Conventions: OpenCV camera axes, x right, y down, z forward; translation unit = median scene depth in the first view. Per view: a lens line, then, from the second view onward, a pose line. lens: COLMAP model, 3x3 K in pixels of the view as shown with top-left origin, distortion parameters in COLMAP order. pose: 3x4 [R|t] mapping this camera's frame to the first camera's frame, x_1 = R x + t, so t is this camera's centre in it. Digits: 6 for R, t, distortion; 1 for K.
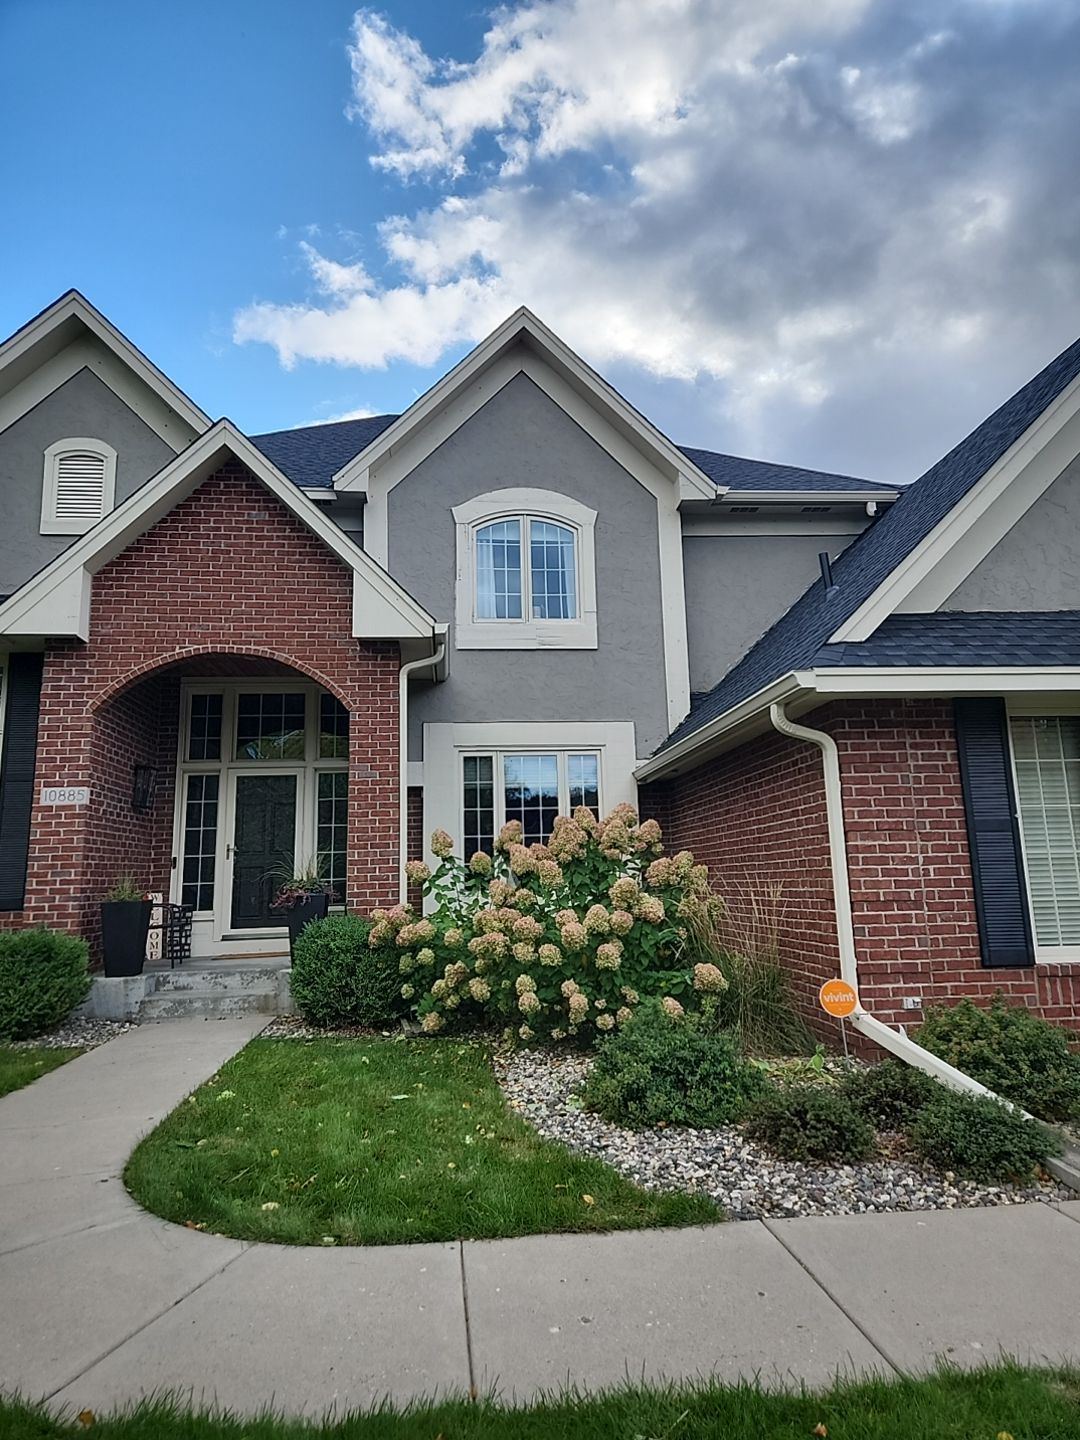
lens RADIAL K [[939.3, 0, 540.0], [0, 939.3, 720.0], [0, 0, 1]] dist [0.073010, 0.000073]
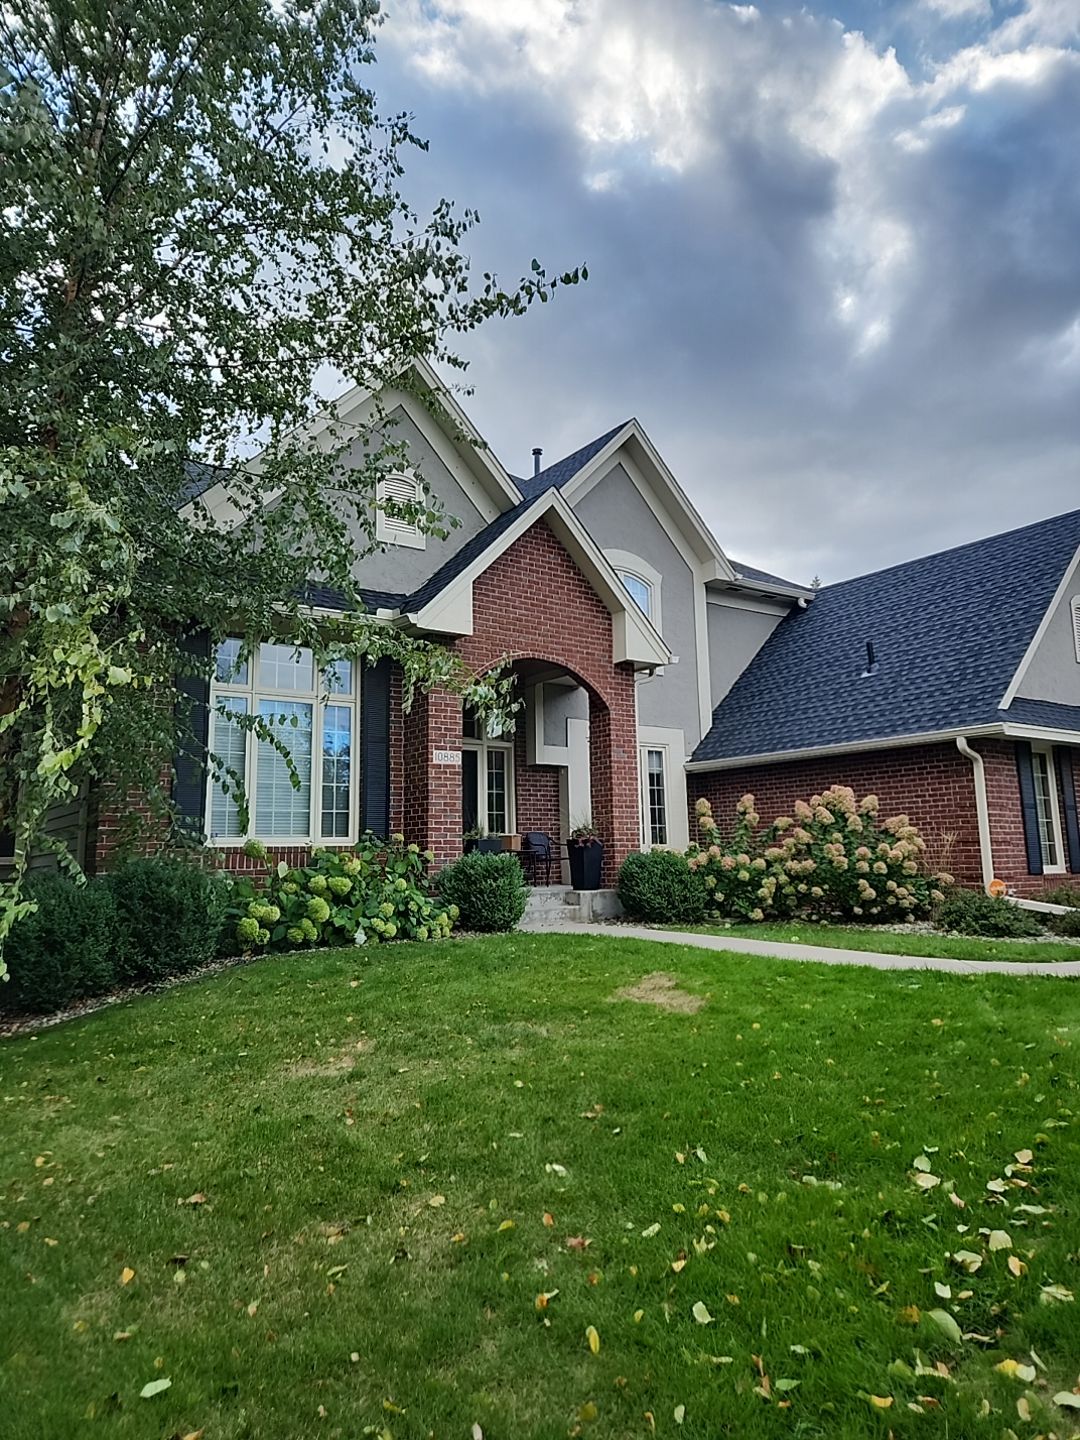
lens RADIAL K [[939.3, 0, 540.0], [0, 939.3, 720.0], [0, 0, 1]] dist [0.073010, 0.000073]
pose [[0.863466, 0.084098, 0.497347, -0.989655], [-0.089074, 0.995930, -0.013758, 0.033771], [-0.496480, -0.032421, 0.867443, -0.162810]]
